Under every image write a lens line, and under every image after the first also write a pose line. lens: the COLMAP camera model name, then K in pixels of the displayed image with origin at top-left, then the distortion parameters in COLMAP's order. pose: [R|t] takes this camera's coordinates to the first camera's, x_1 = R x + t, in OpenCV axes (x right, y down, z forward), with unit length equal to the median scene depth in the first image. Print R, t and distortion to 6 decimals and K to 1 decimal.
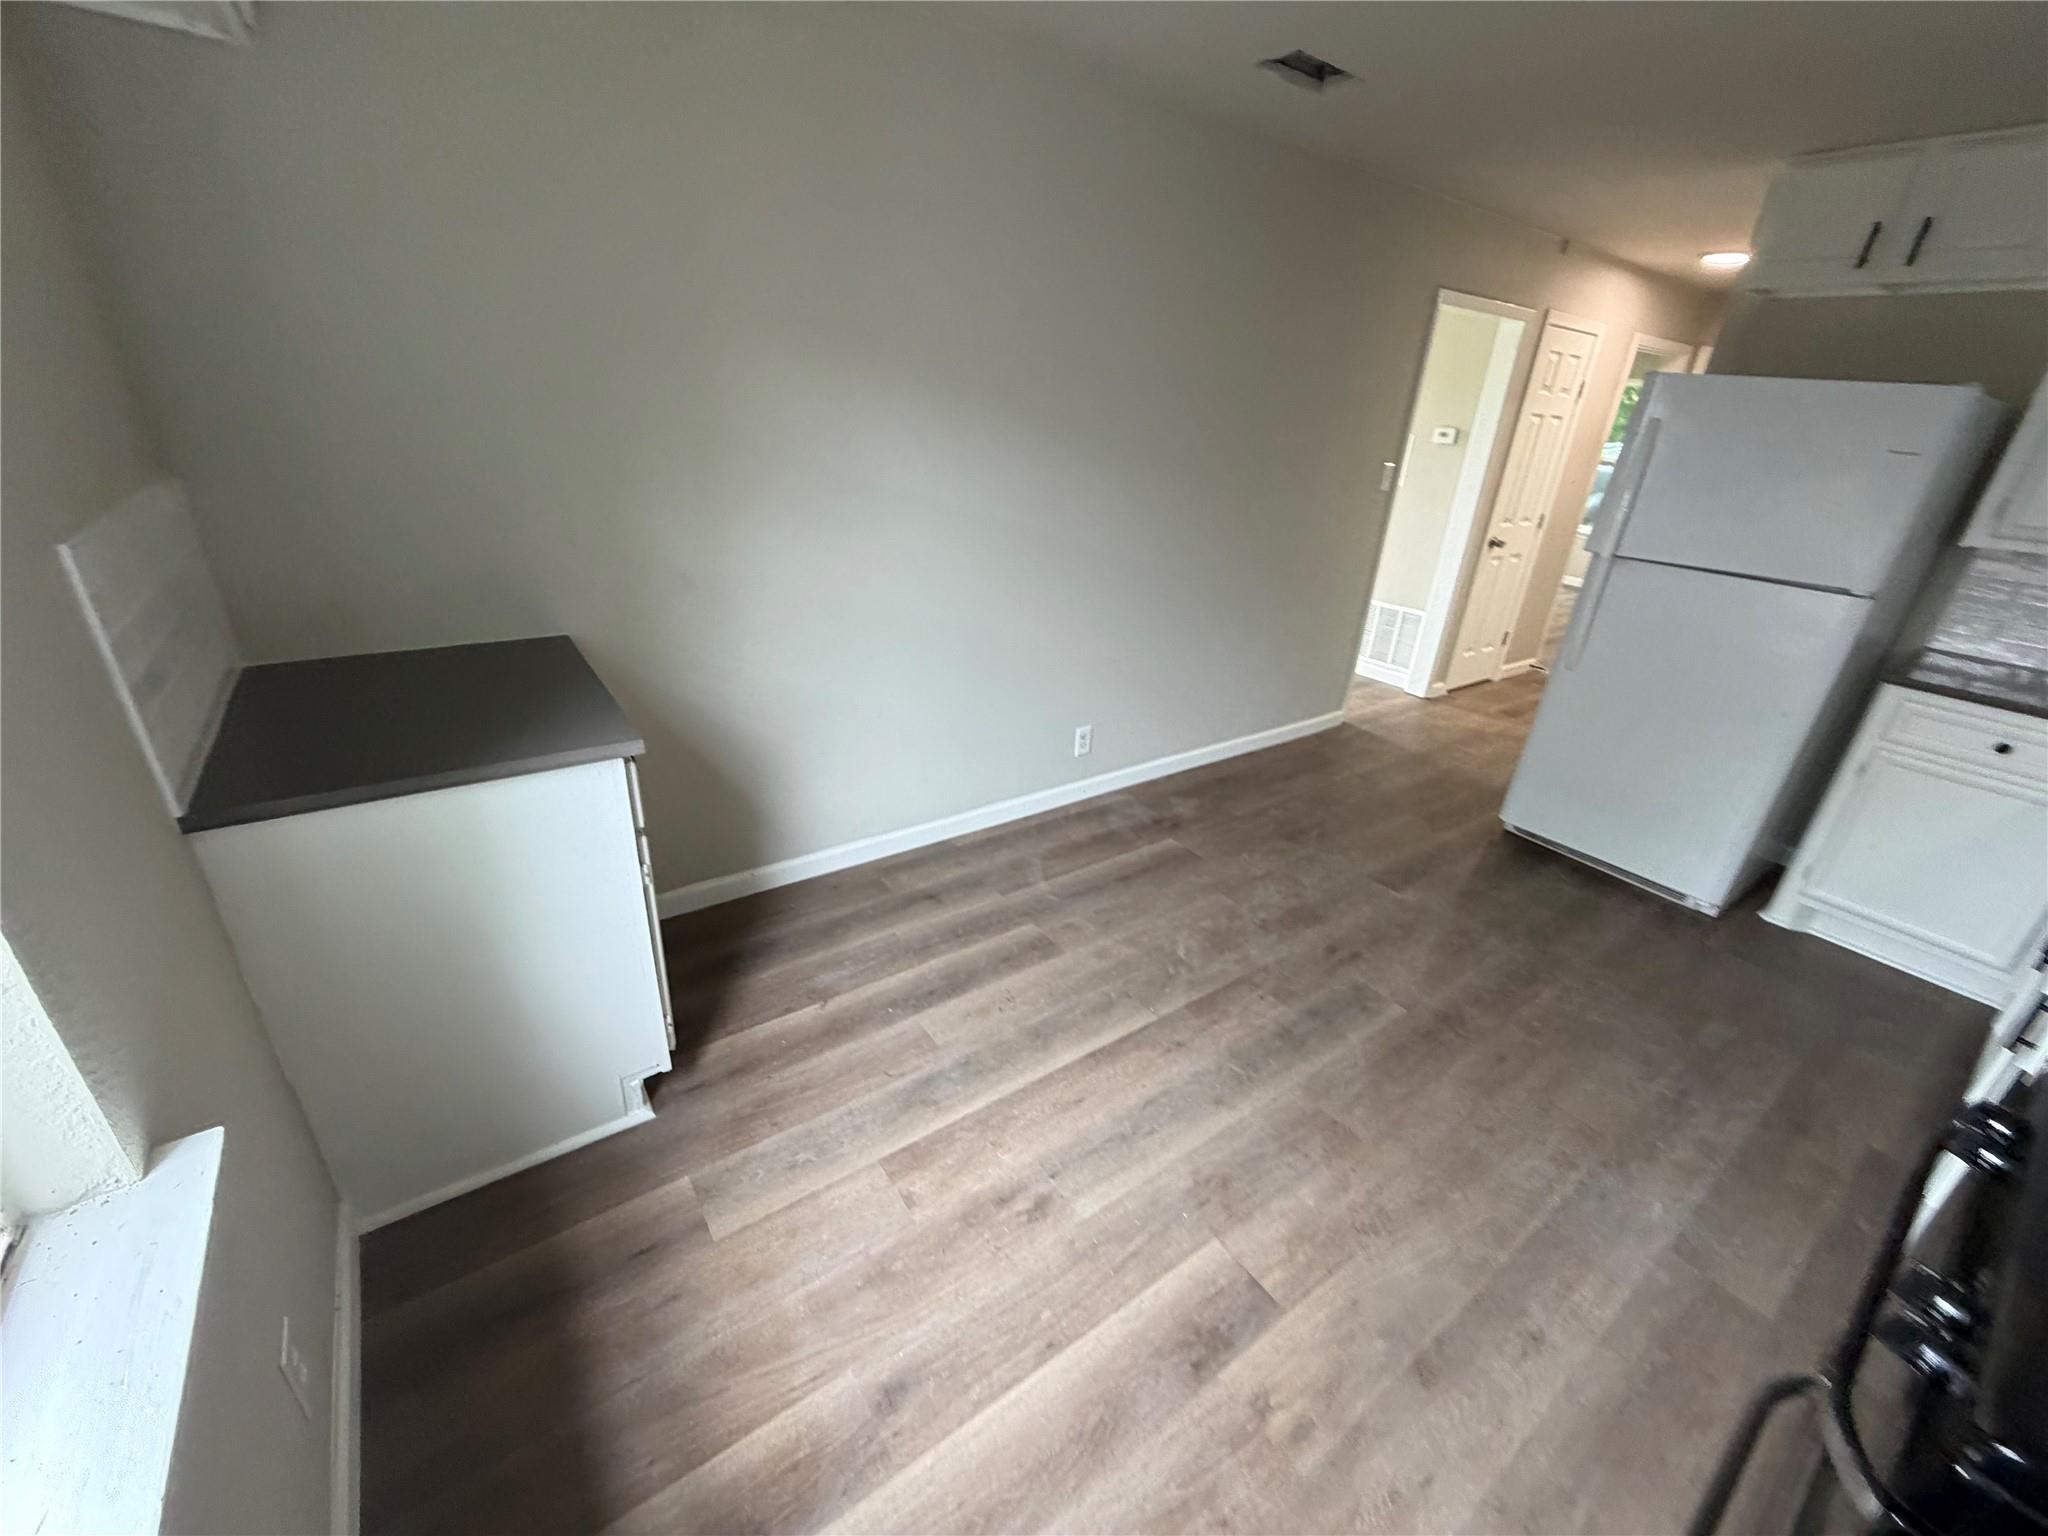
lens RADIAL K [[814.4, 0, 1015.4], [0, 814.4, 768.3], [0, 0, 1]] dist [-0.000595, -0.000233]
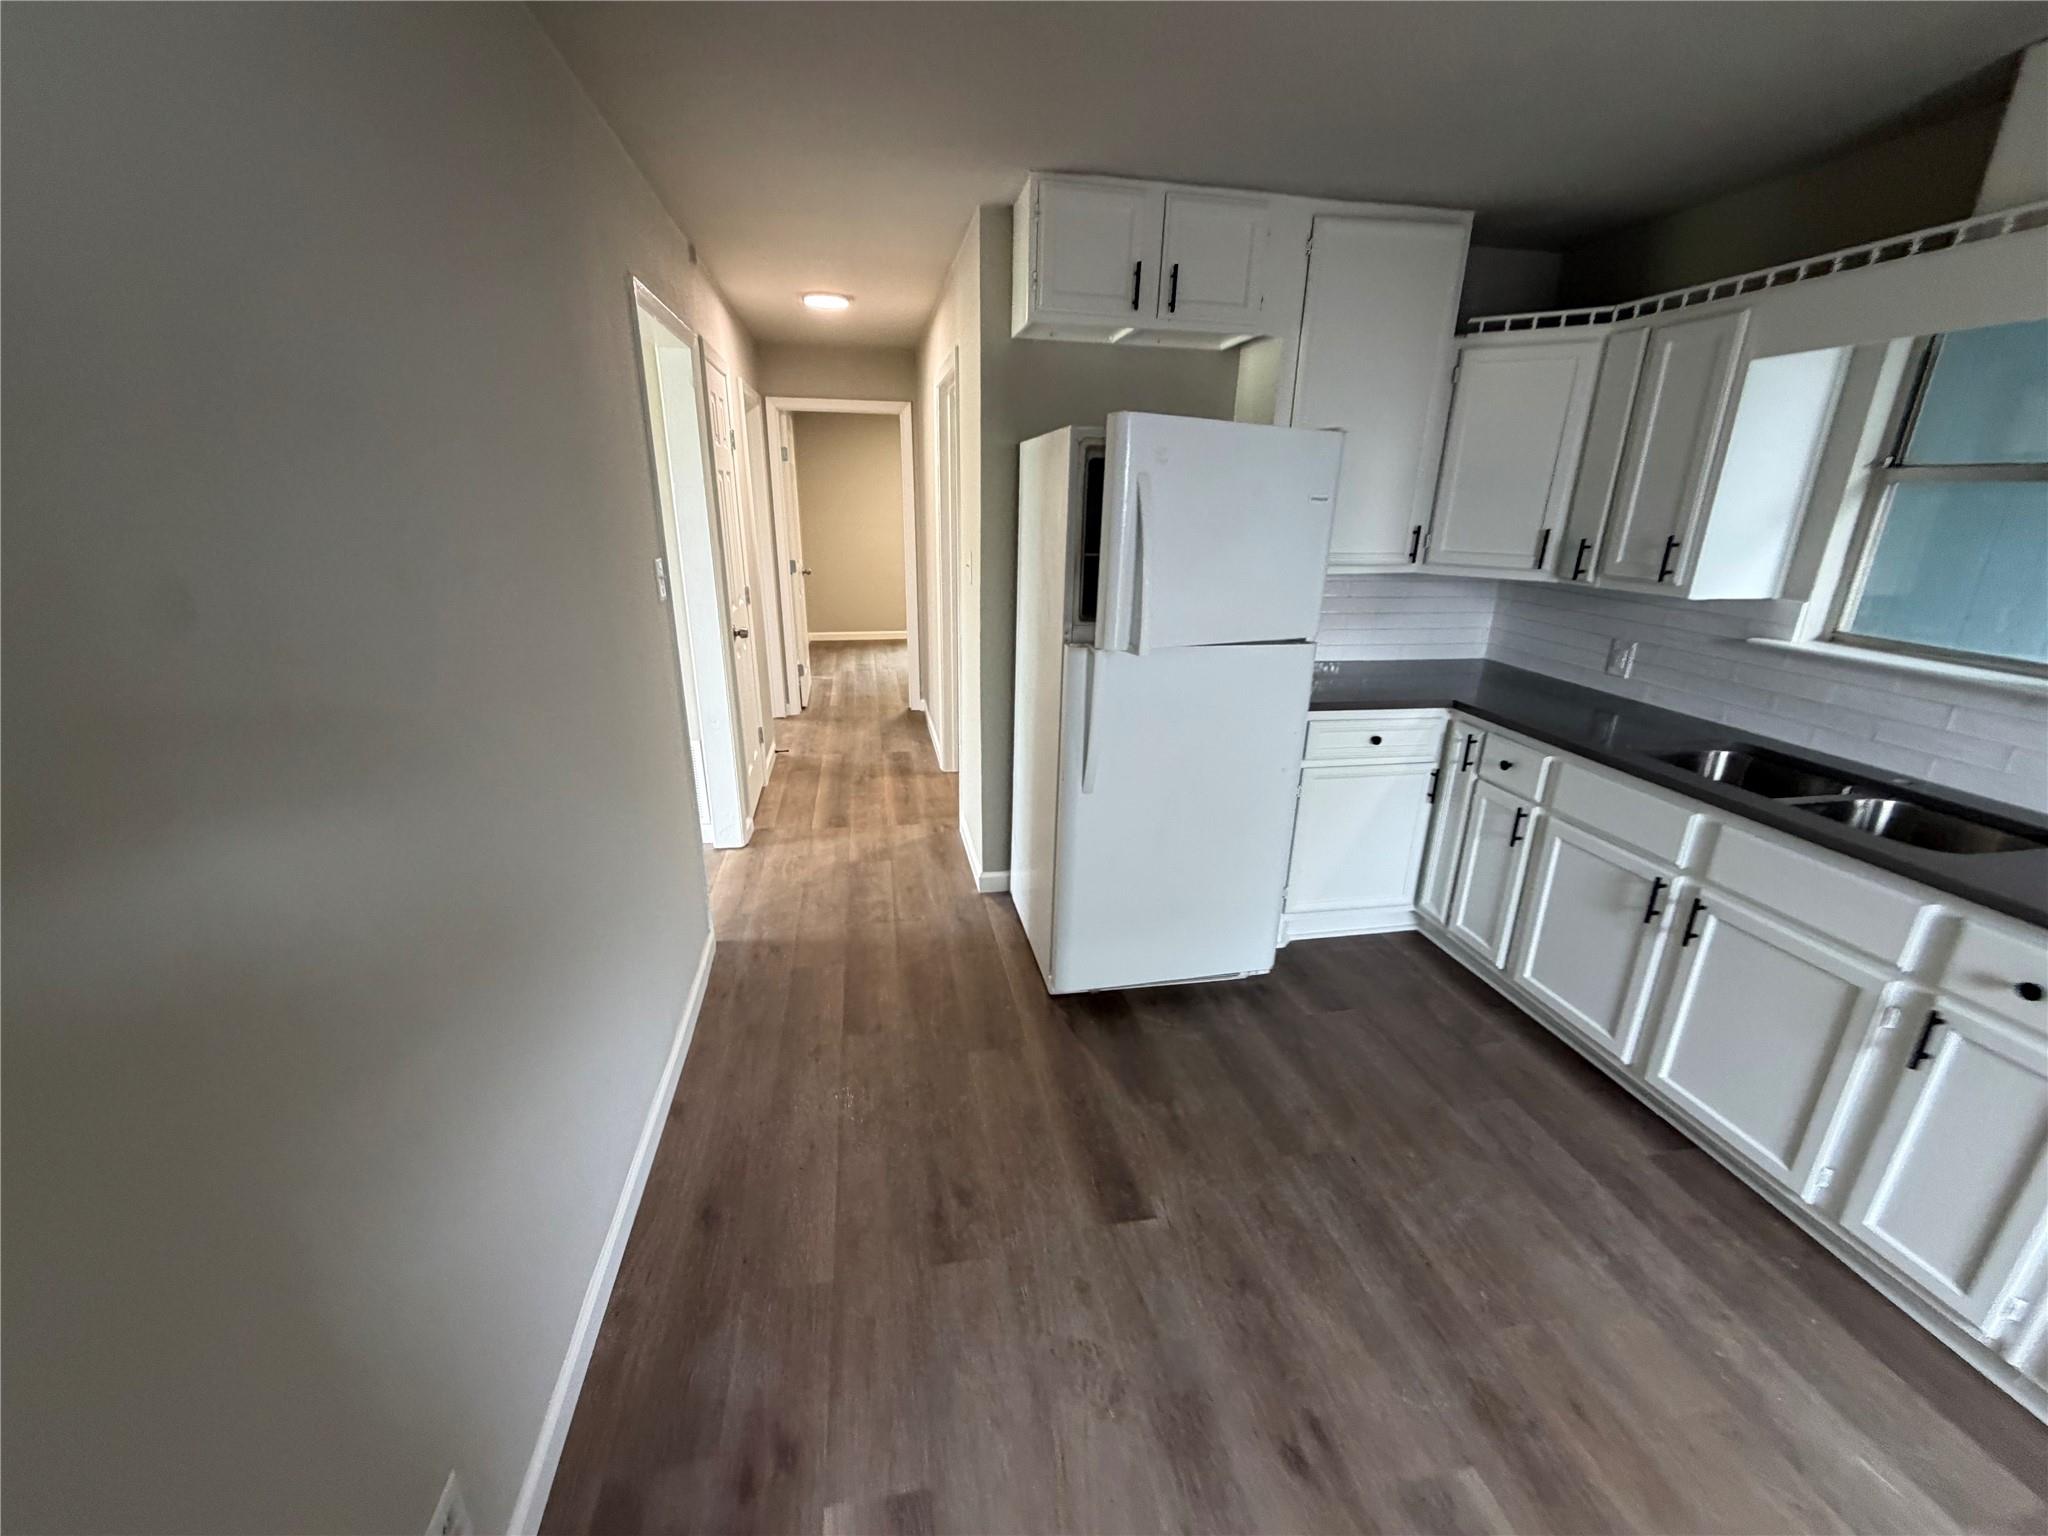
lens RADIAL K [[814.4, 0, 1015.4], [0, 814.4, 768.3], [0, 0, 1]] dist [-0.000595, -0.000233]
pose [[0.426447, -0.339774, 0.838270, 0.019893], [0.387839, 0.905934, 0.169898, -0.428277], [-0.817144, 0.252661, 0.518110, 0.928583]]
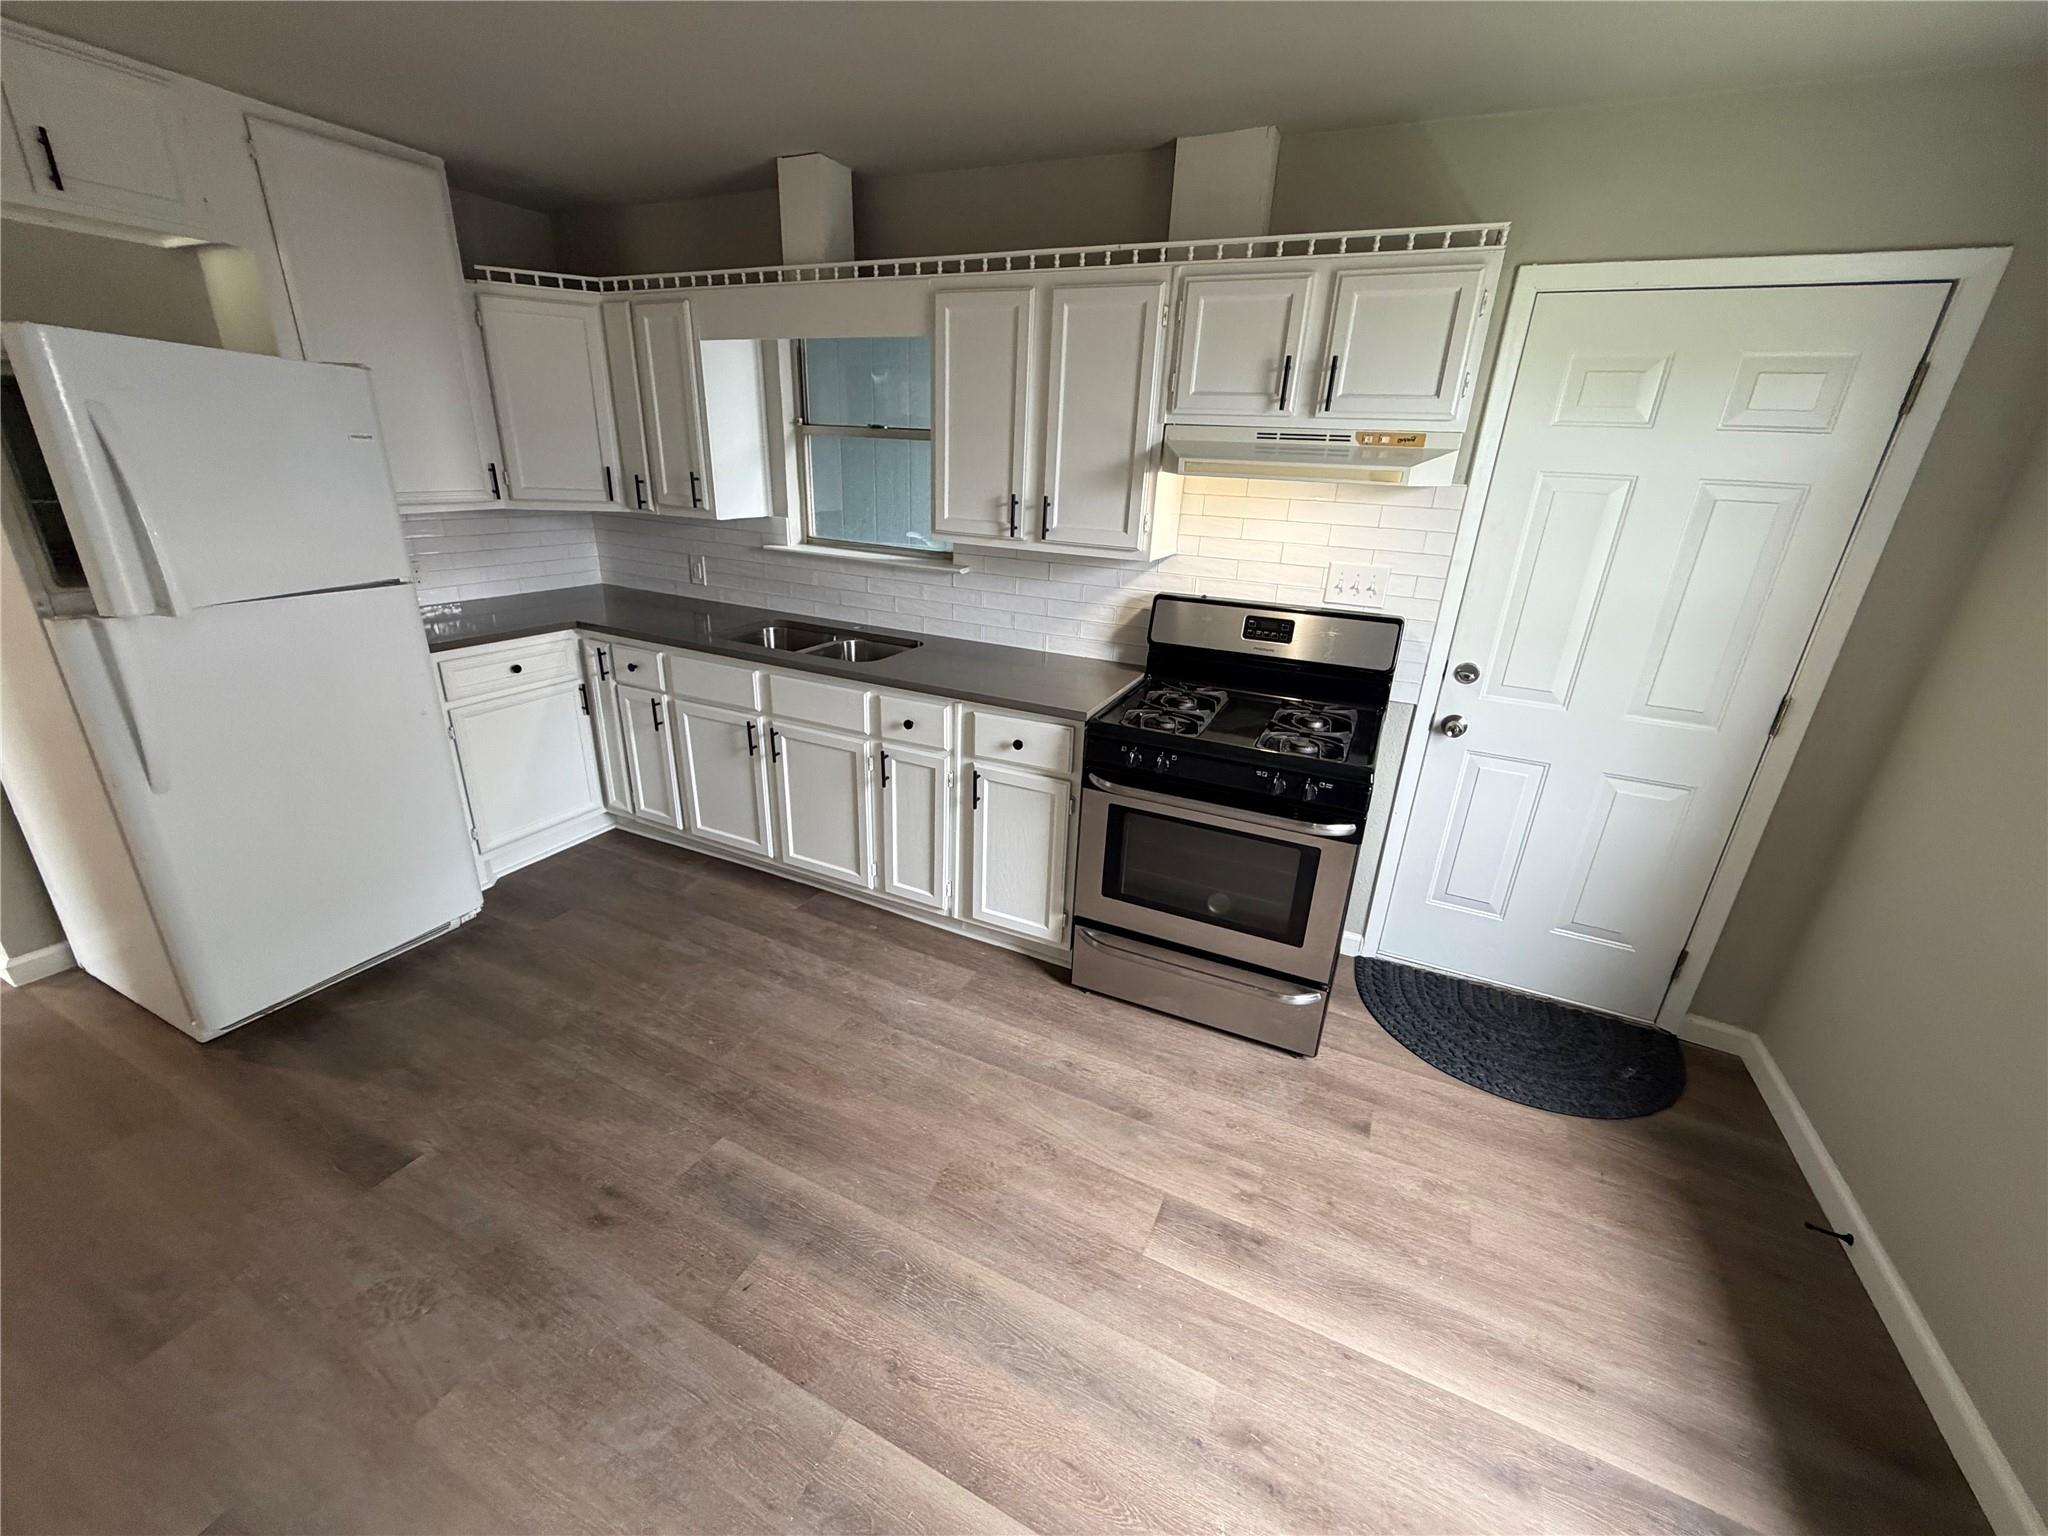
lens RADIAL K [[814.4, 0, 1015.4], [0, 814.4, 768.3], [0, 0, 1]] dist [-0.000595, -0.000233]
pose [[-0.476544, -0.390710, 0.787560, -0.197598], [0.301573, 0.768818, 0.563890, -0.421008], [-0.825808, 0.506226, -0.248548, 0.847218]]
